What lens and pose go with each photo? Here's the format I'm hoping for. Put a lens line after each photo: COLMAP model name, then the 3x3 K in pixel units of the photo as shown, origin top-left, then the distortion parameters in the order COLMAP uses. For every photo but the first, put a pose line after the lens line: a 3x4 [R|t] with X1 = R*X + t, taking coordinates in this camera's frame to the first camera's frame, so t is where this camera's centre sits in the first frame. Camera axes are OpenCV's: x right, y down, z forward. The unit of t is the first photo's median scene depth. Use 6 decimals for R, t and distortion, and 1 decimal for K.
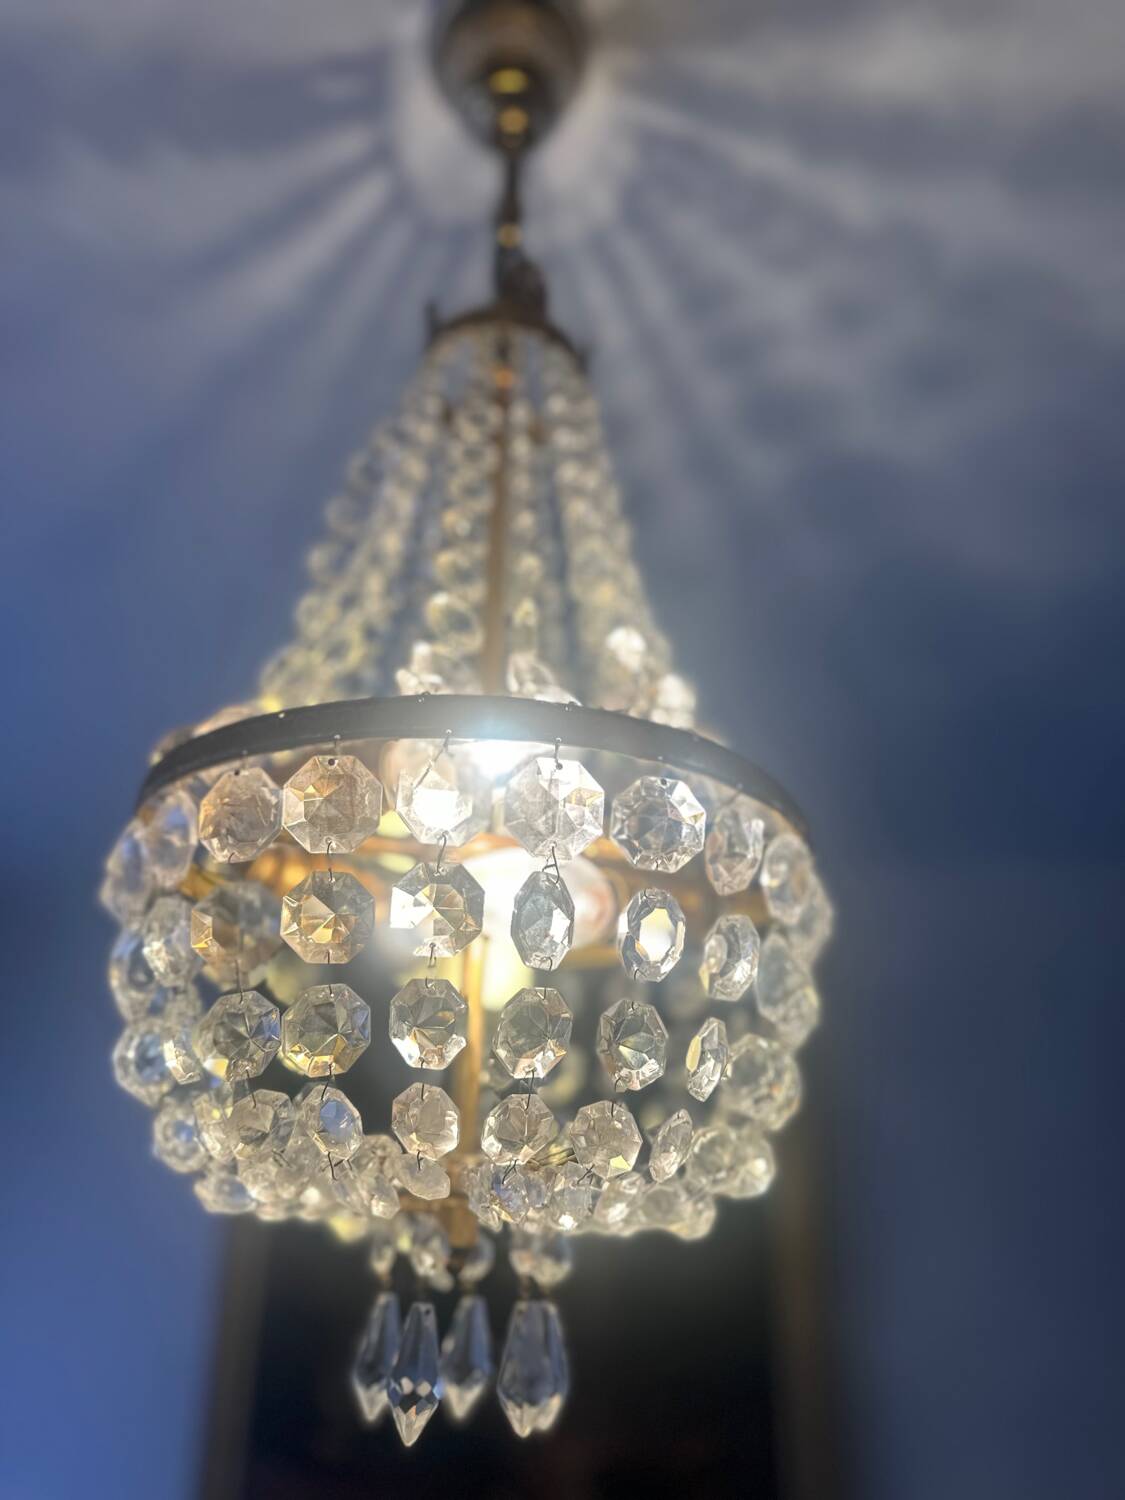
lens RADIAL K [[1029.3, 0, 561.5], [0, 1029.3, 725.1], [0, 0, 1]] dist [-0.003092, -0.000942]
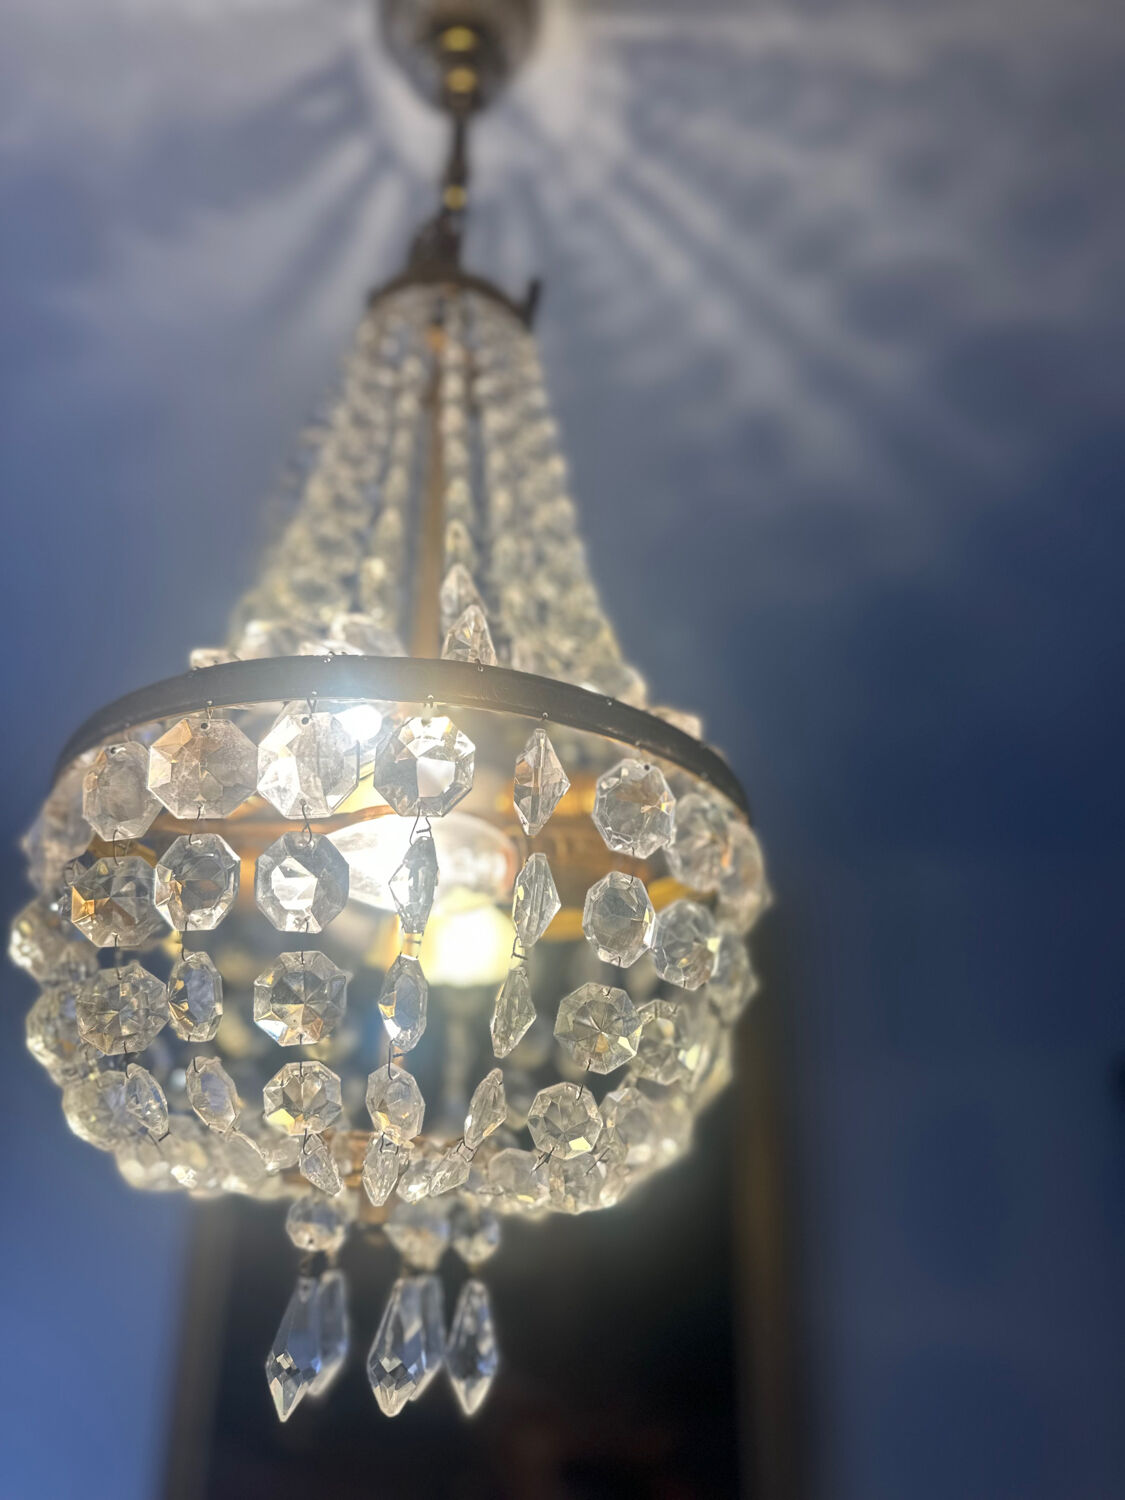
lens RADIAL K [[1026.2, 0, 565.9], [0, 1026.2, 748.6], [0, 0, 1]] dist [-0.004071, -0.003970]
pose [[0.939181, -0.133079, -0.316589, 0.428942], [0.140393, 0.990096, 0.000295, 0.079859], [0.313414, -0.044724, 0.948563, 0.140029]]
